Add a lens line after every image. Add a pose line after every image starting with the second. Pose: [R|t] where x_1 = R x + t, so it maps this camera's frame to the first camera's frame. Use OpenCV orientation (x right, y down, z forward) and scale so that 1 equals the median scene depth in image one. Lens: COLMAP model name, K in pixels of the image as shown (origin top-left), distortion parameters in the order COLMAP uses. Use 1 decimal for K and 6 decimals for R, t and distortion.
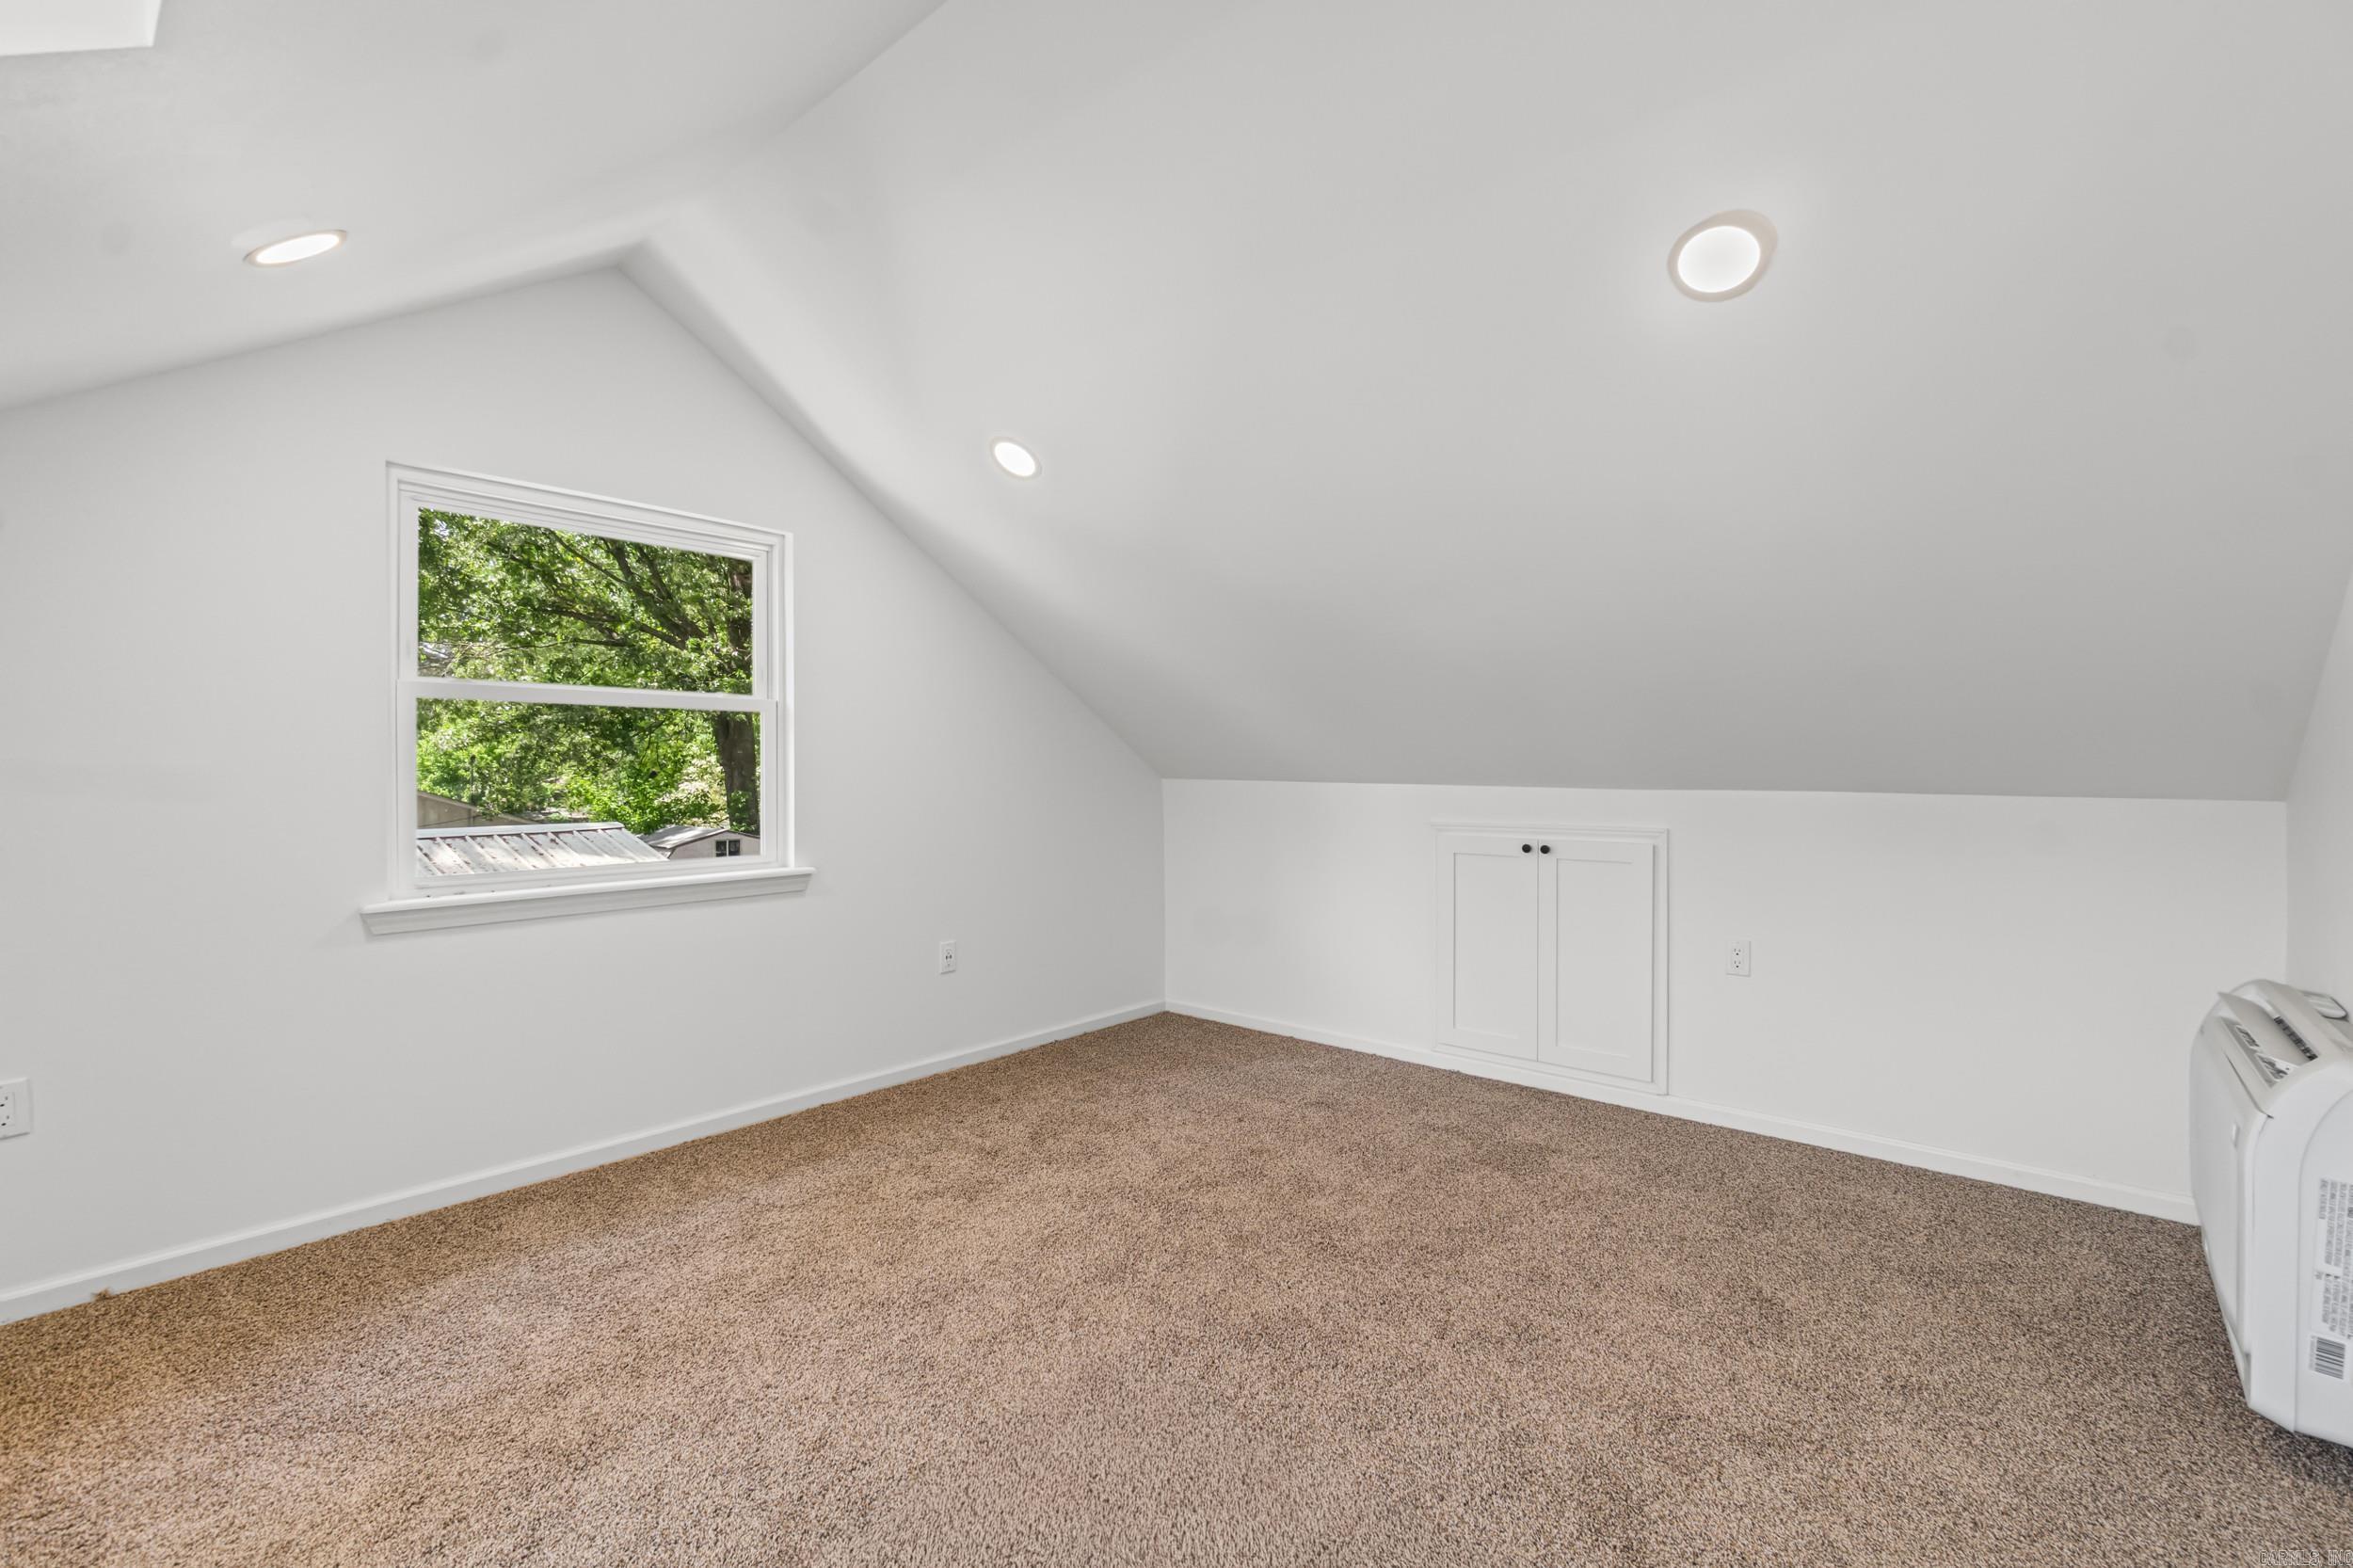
lens RADIAL K [[1014.7, 0, 1182.4], [0, 1014.7, 780.1], [0, 0, 1]] dist [-0.018933, -0.000026]
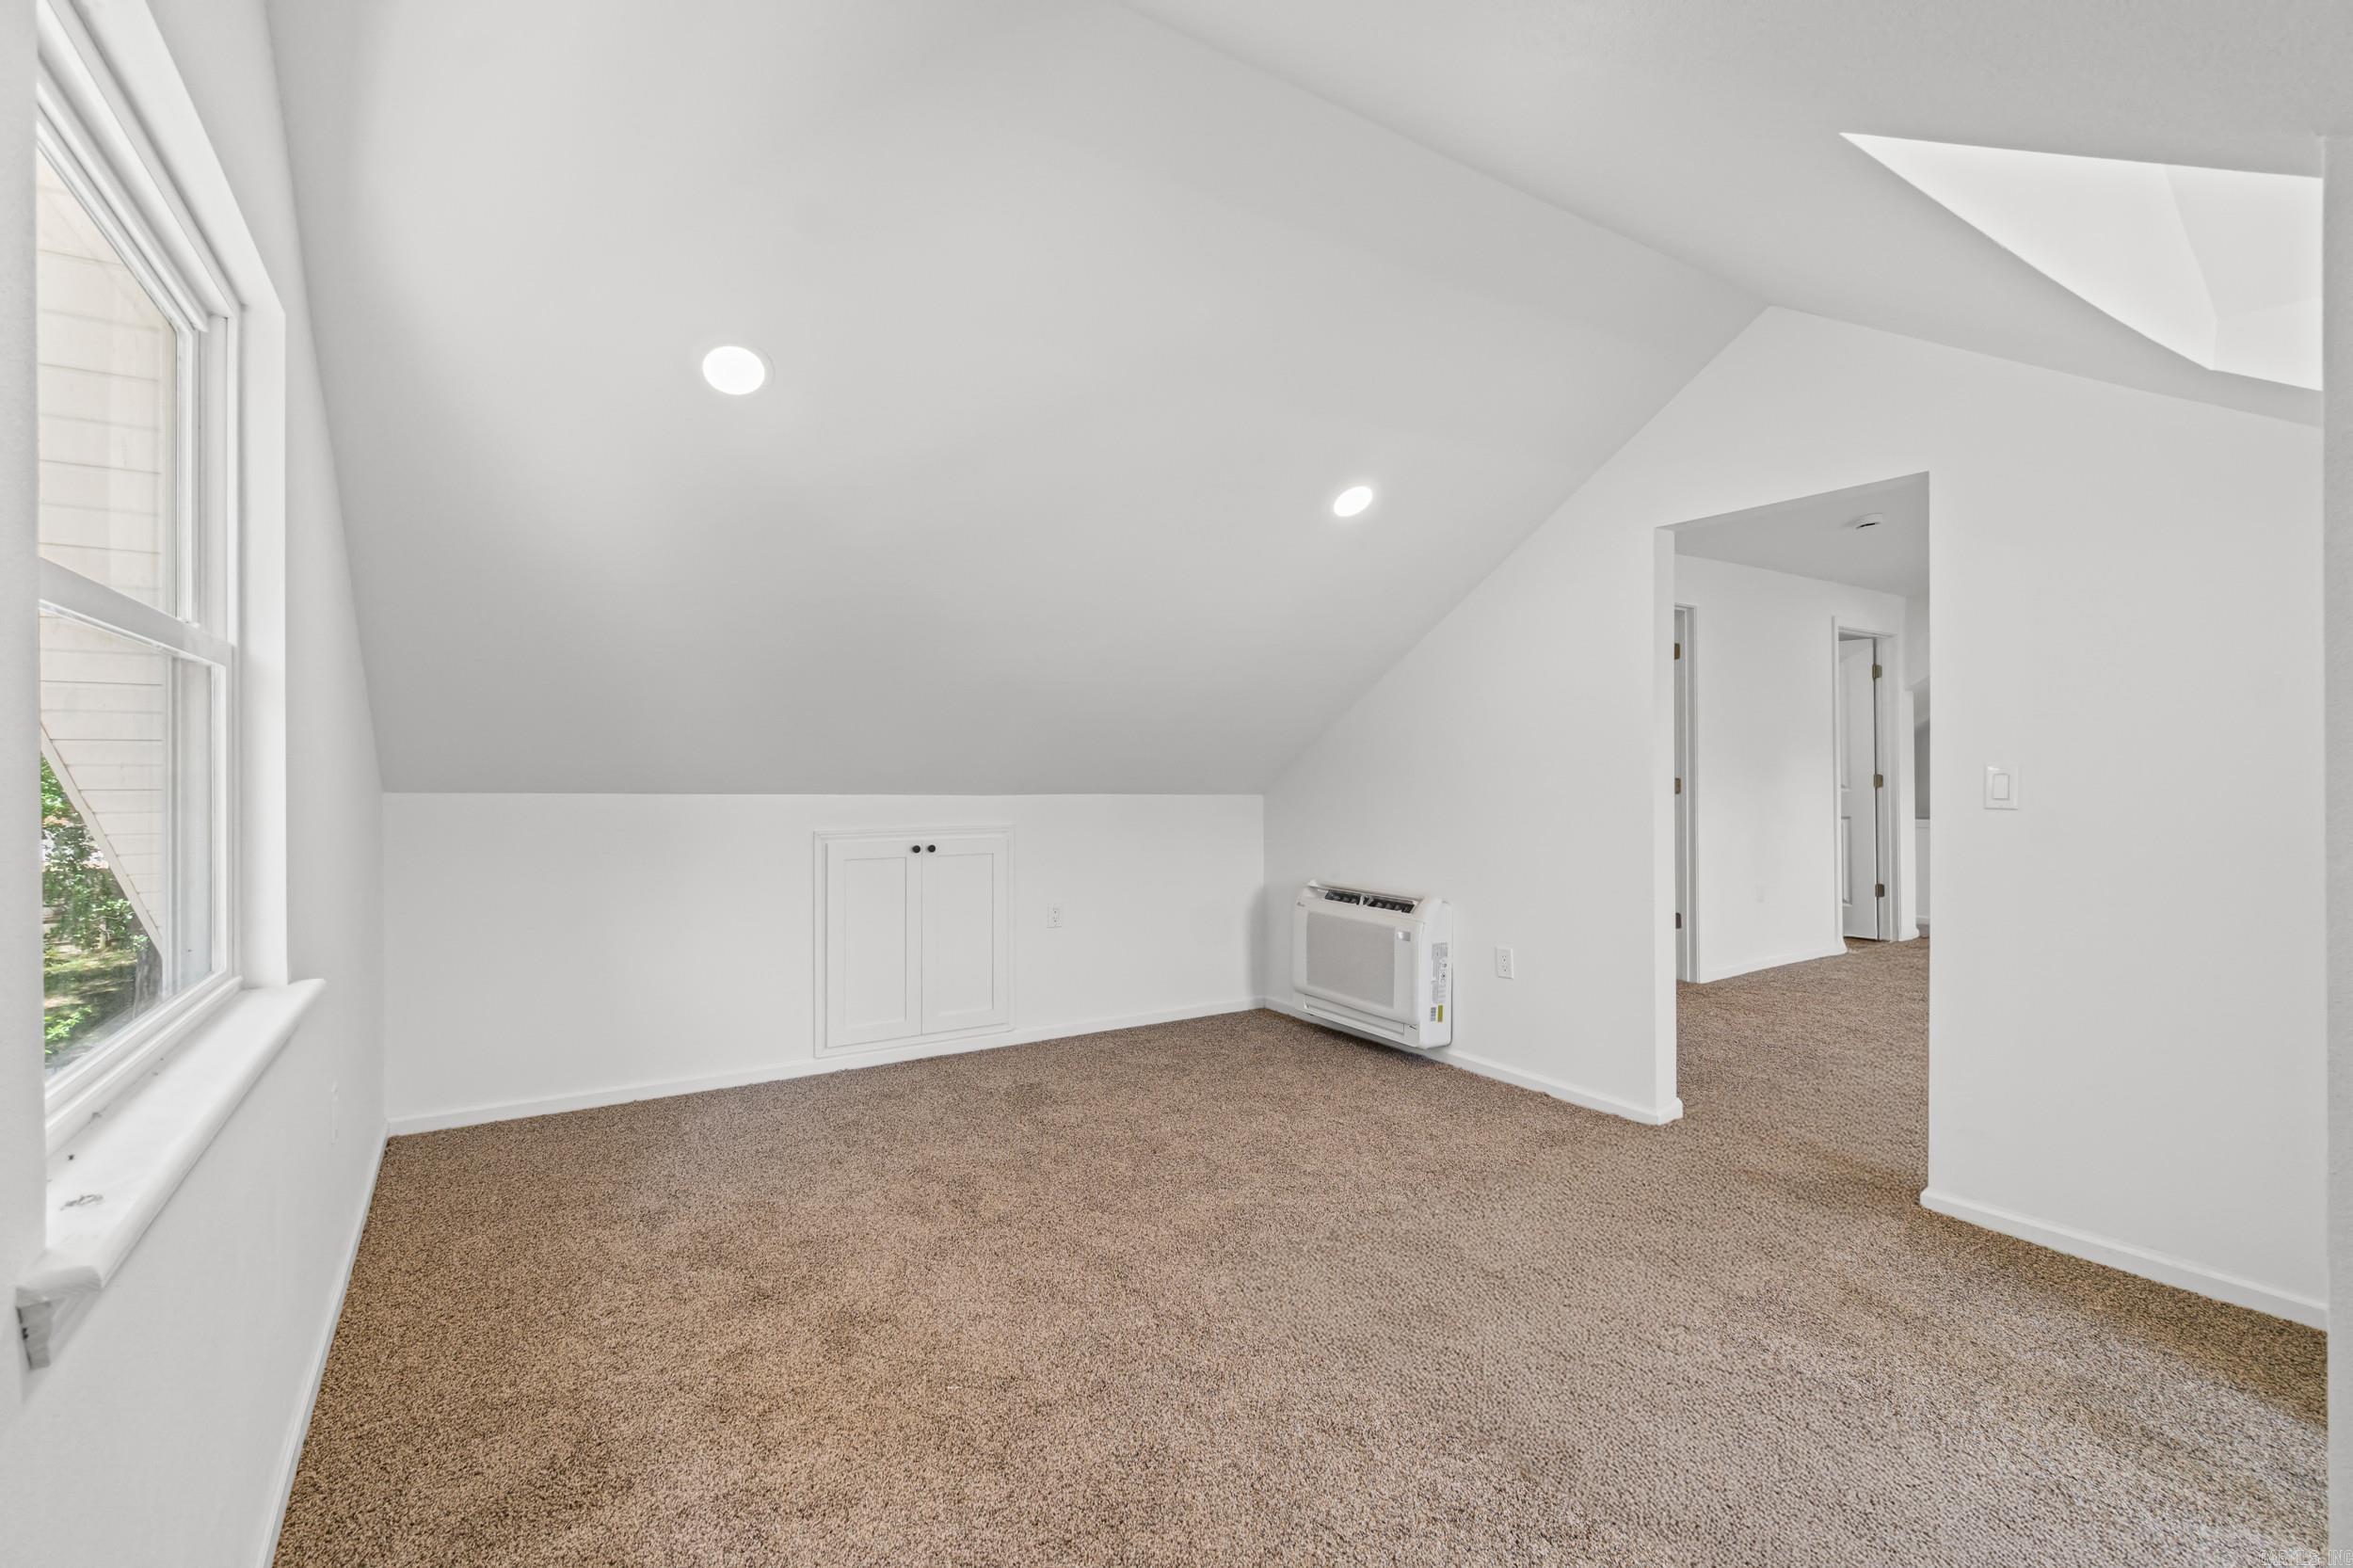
lens RADIAL K [[1014.7, 0, 1182.4], [0, 1014.7, 780.1], [0, 0, 1]] dist [-0.018933, -0.000026]
pose [[0.274853, -0.005499, 0.961471, -0.676854], [0.005993, 0.999974, 0.004006, -0.012545], [-0.961468, 0.004661, 0.274878, 0.409351]]
